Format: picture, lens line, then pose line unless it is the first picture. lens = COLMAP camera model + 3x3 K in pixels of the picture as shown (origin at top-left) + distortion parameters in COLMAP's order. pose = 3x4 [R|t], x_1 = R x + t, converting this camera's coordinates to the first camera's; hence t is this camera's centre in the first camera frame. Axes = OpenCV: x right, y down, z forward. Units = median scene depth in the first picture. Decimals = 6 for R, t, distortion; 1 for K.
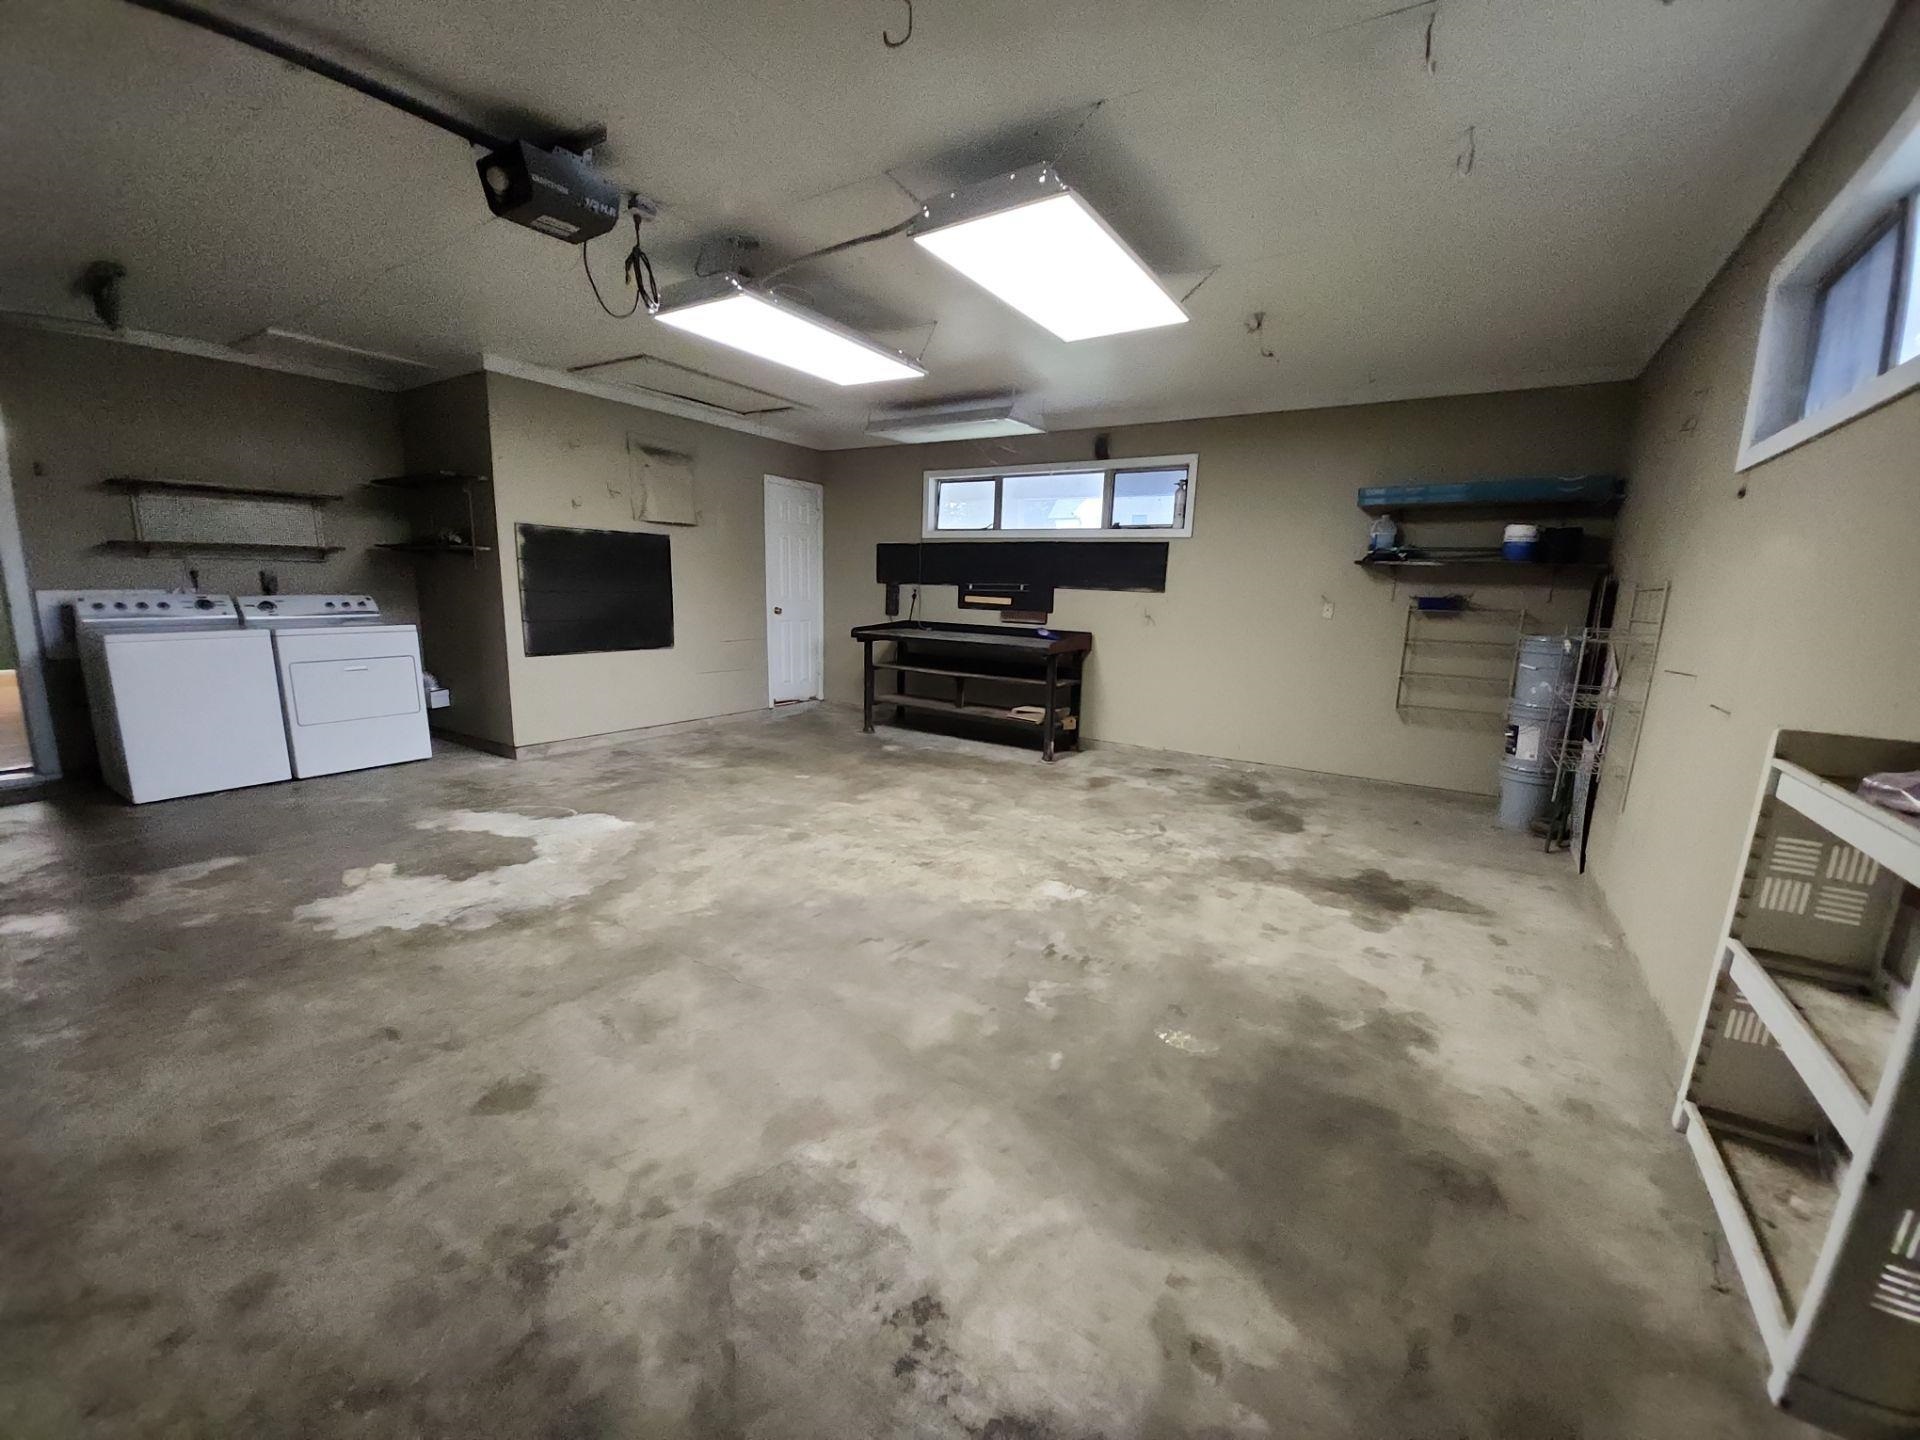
lens RADIAL K [[760.7, 0, 961.2], [0, 760.7, 730.6], [0, 0, 1]] dist [-0.005130, -0.000770]
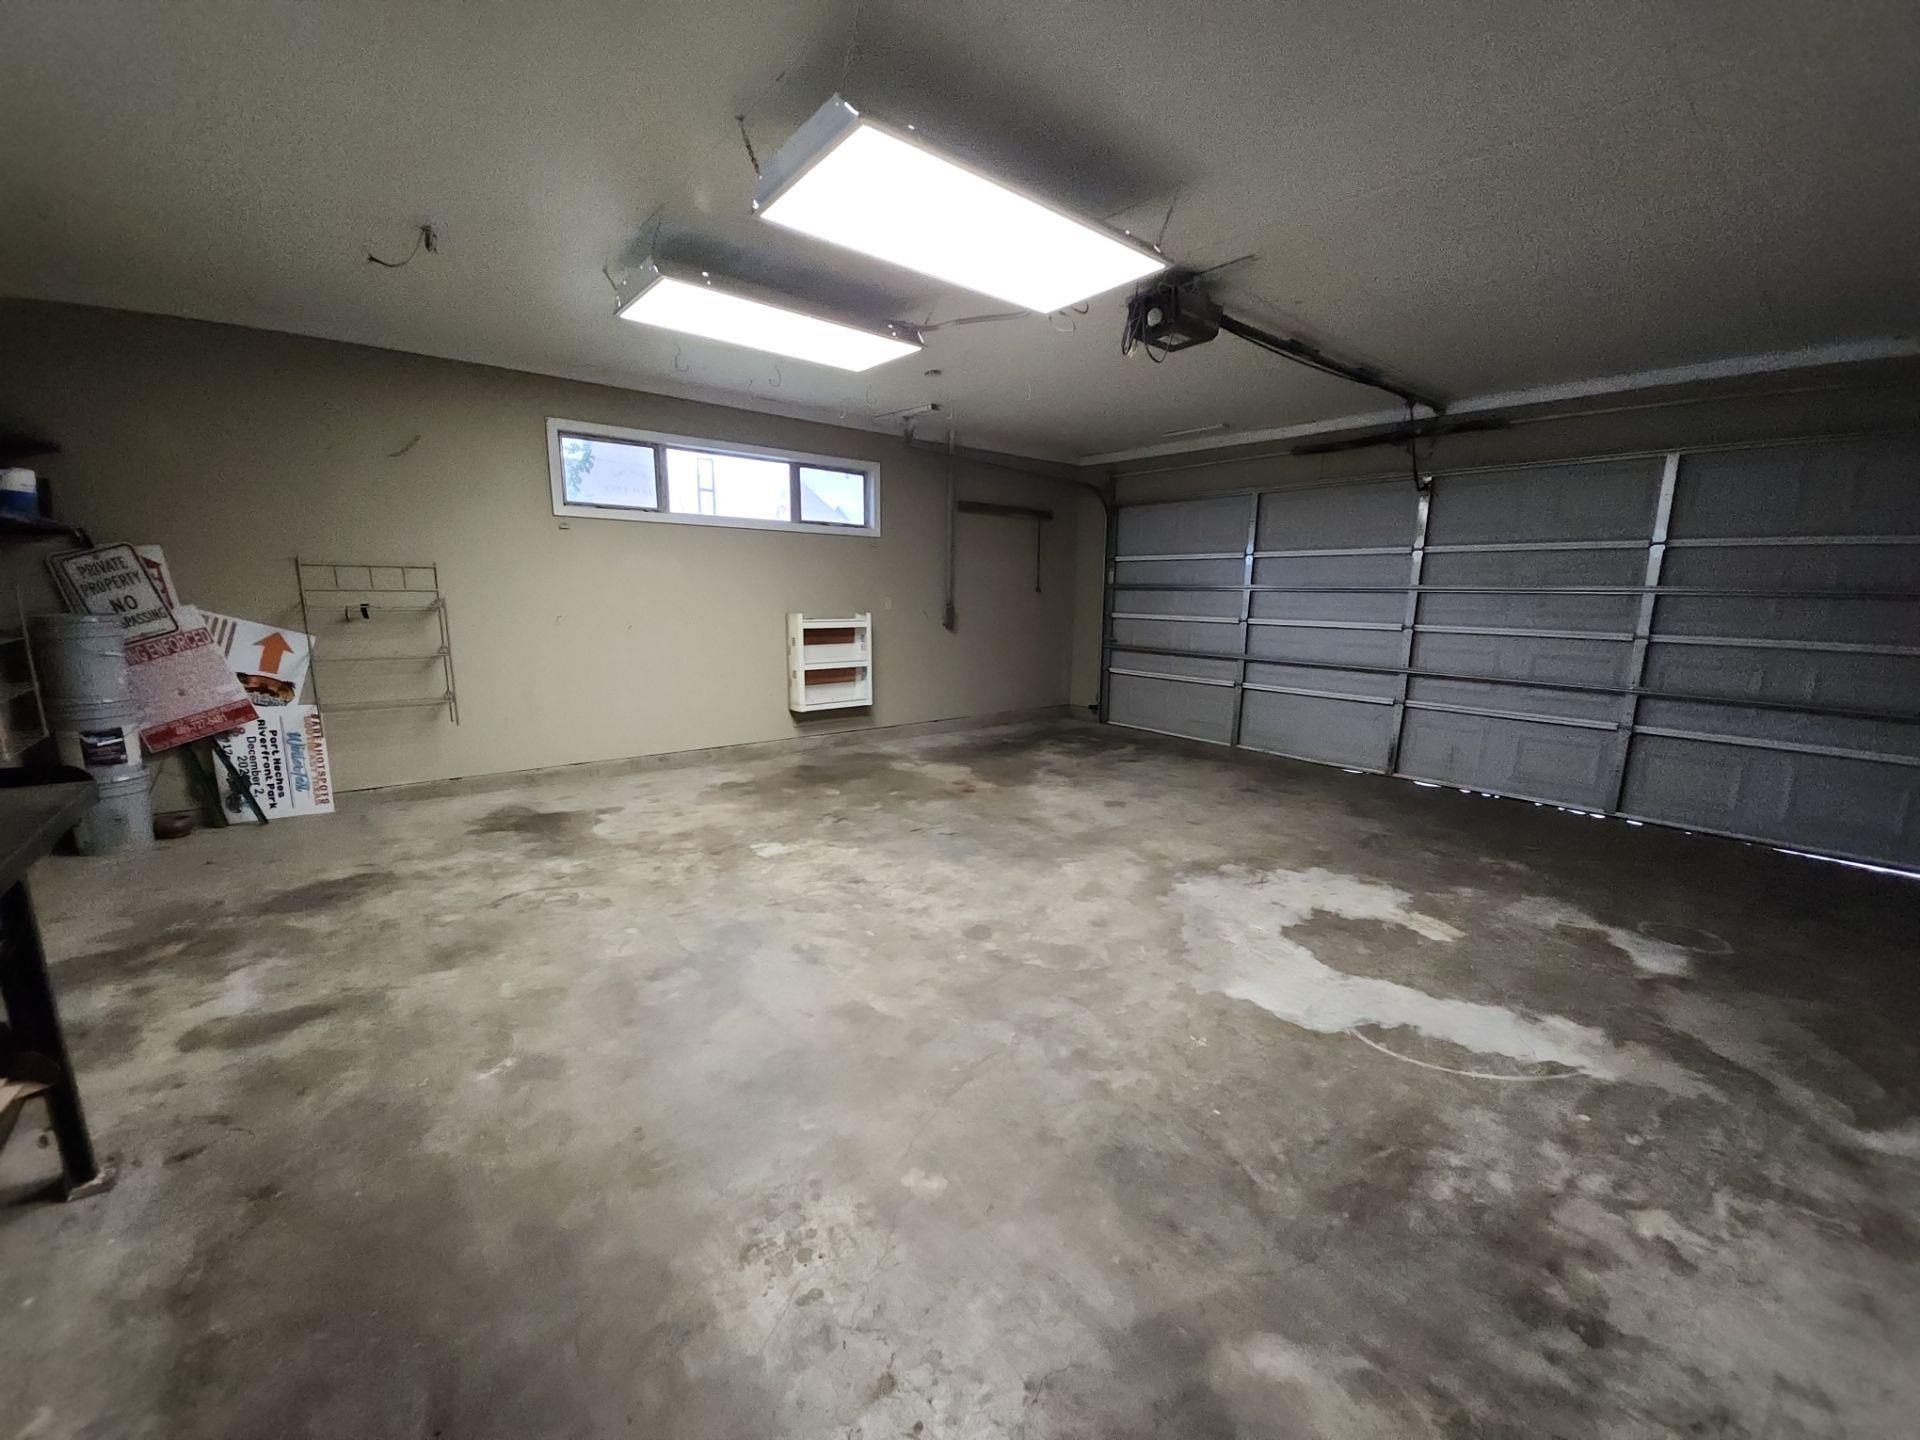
lens RADIAL K [[760.7, 0, 961.0], [0, 760.7, 728.1], [0, 0, 1]] dist [-0.005130, -0.000770]
pose [[-0.952402, -0.101587, 0.287421, -0.422906], [0.008804, 0.933282, 0.359035, -0.343054], [-0.304719, 0.344476, -0.887965, 1.722799]]
